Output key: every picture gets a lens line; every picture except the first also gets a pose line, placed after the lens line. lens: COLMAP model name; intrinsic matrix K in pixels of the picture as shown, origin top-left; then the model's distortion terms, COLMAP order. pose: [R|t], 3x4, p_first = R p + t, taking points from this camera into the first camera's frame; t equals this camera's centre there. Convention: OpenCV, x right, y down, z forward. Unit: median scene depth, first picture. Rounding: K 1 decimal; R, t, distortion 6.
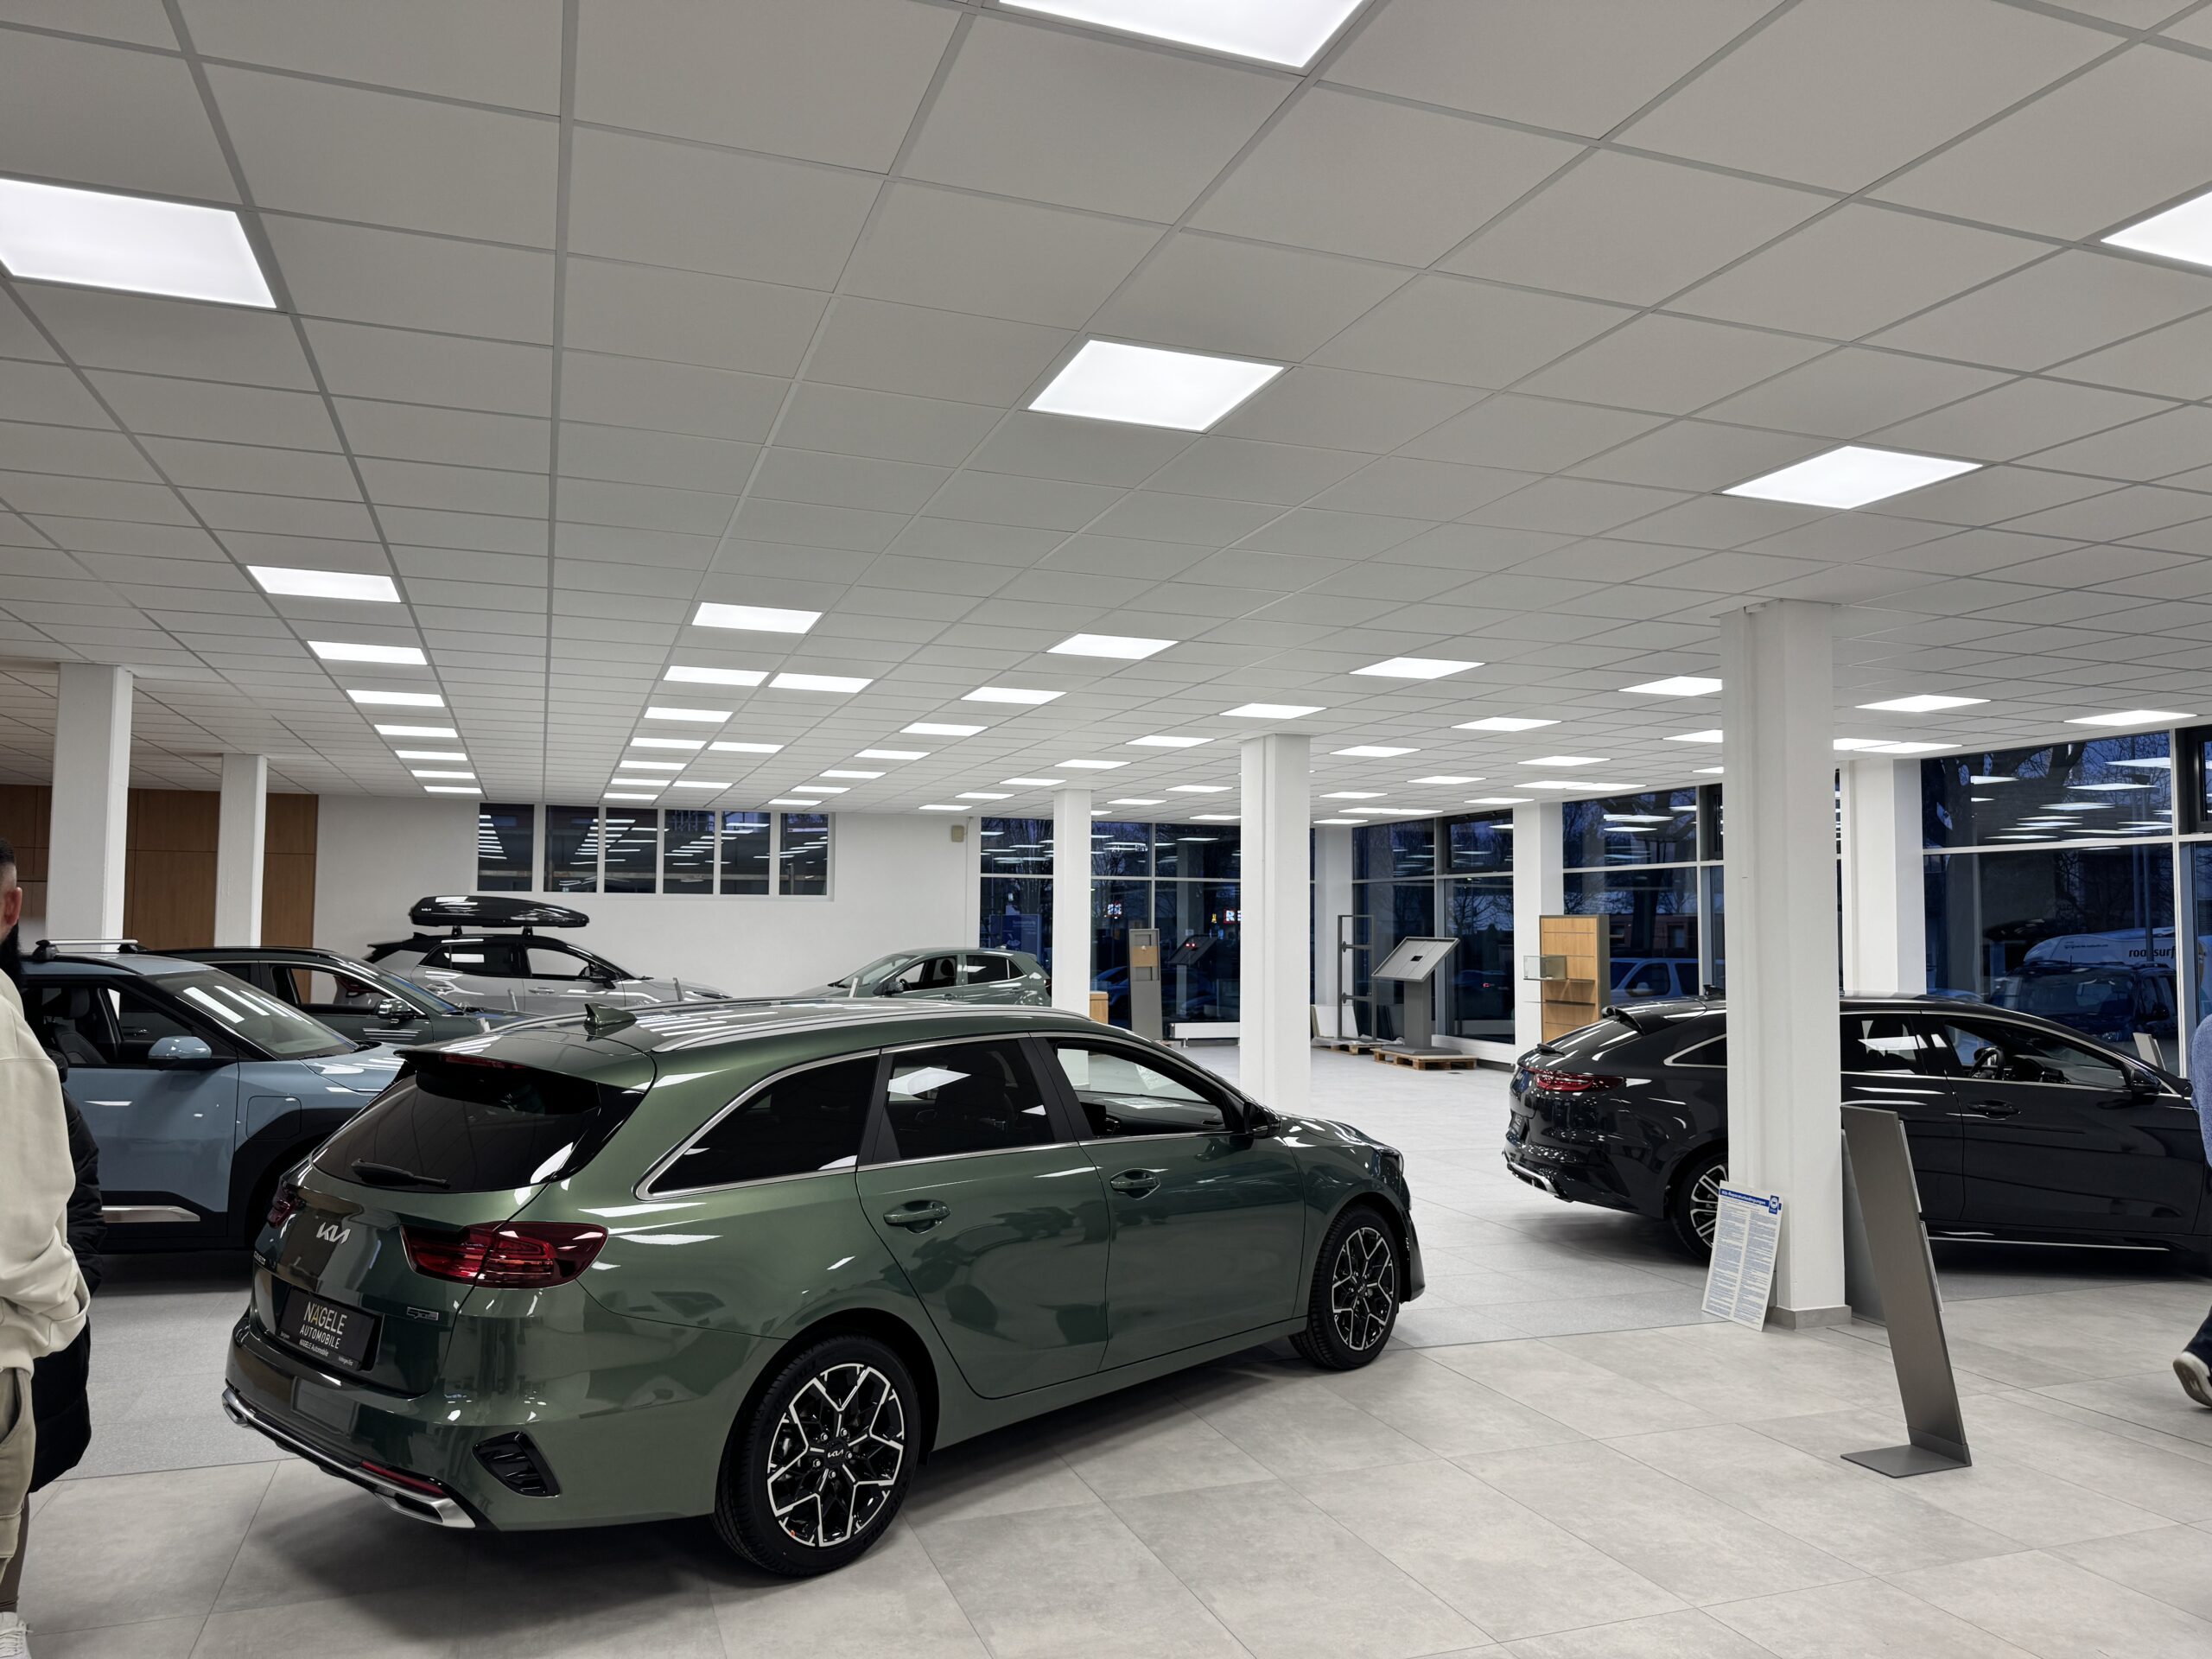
lens RADIAL K [[1537.1, 0, 1110.6], [0, 1537.1, 818.0], [0, 0, 1]] dist [0.124986, -0.224989]
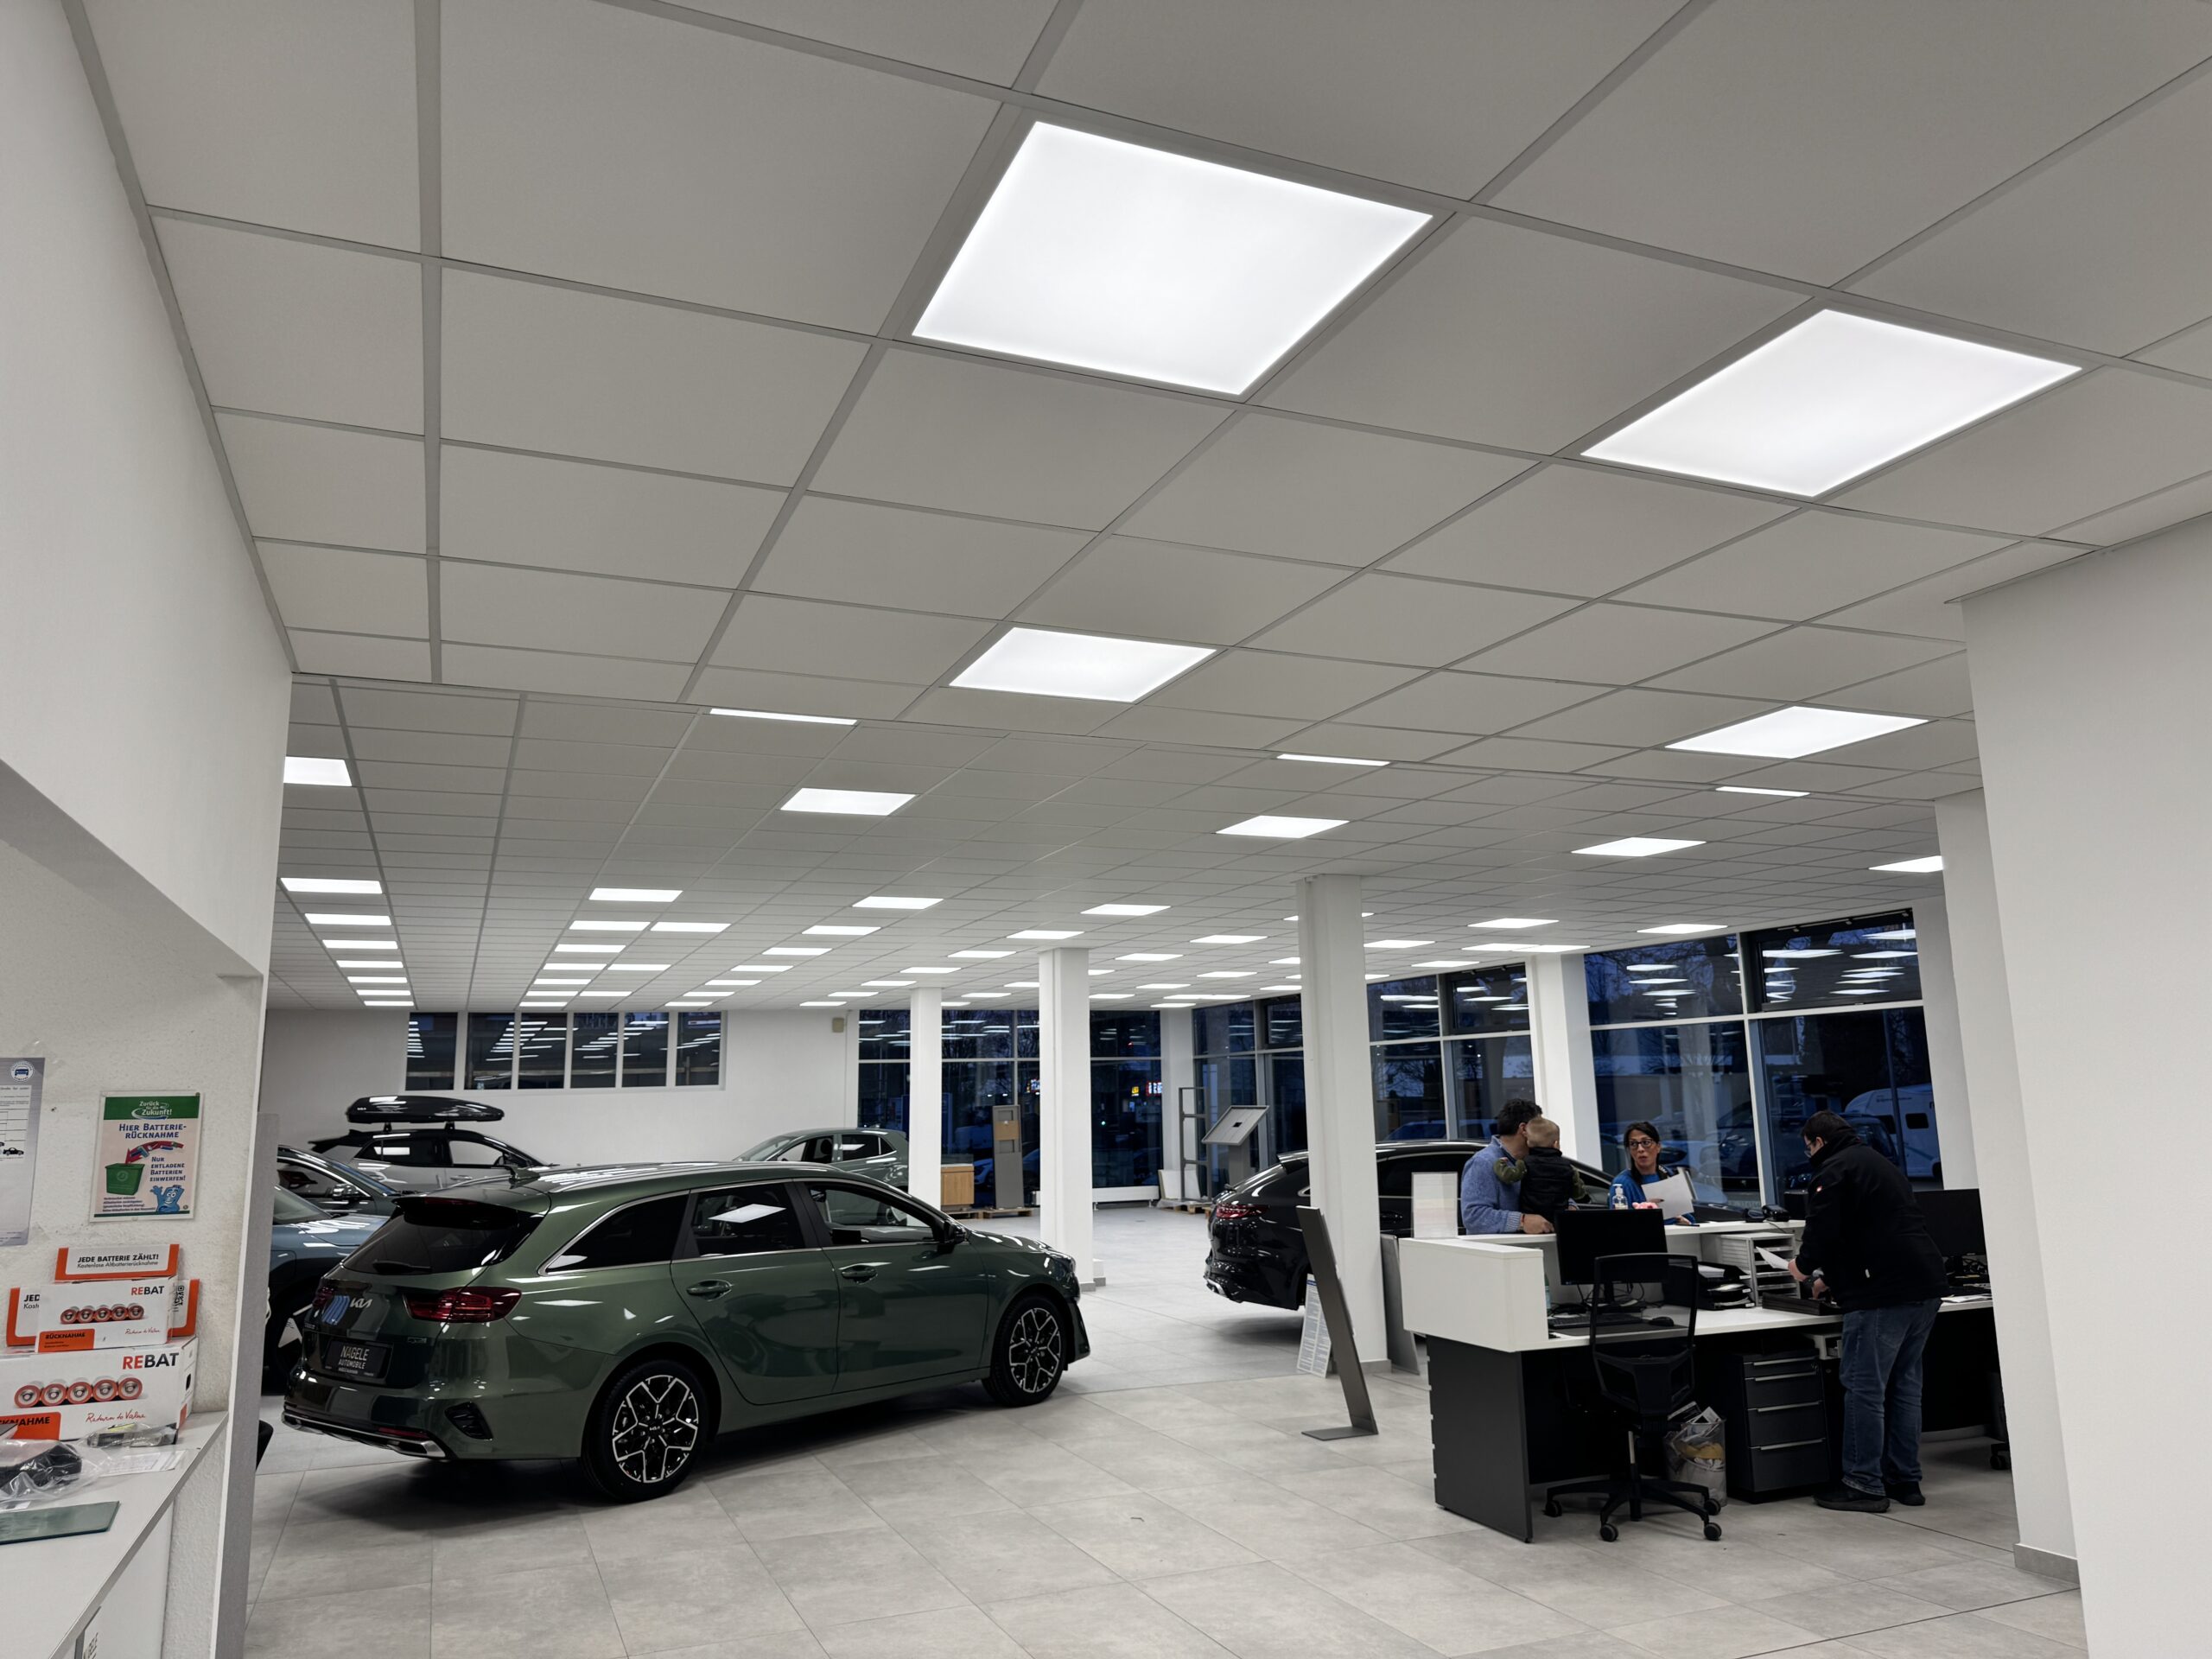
lens RADIAL K [[1537.1, 0, 1110.6], [0, 1537.1, 818.0], [0, 0, 1]] dist [0.124986, -0.224989]
pose [[0.998638, -0.019074, 0.048563, 0.060716], [0.024346, 0.993589, -0.110404, -0.013583], [-0.046145, 0.111436, 0.992700, -0.192073]]
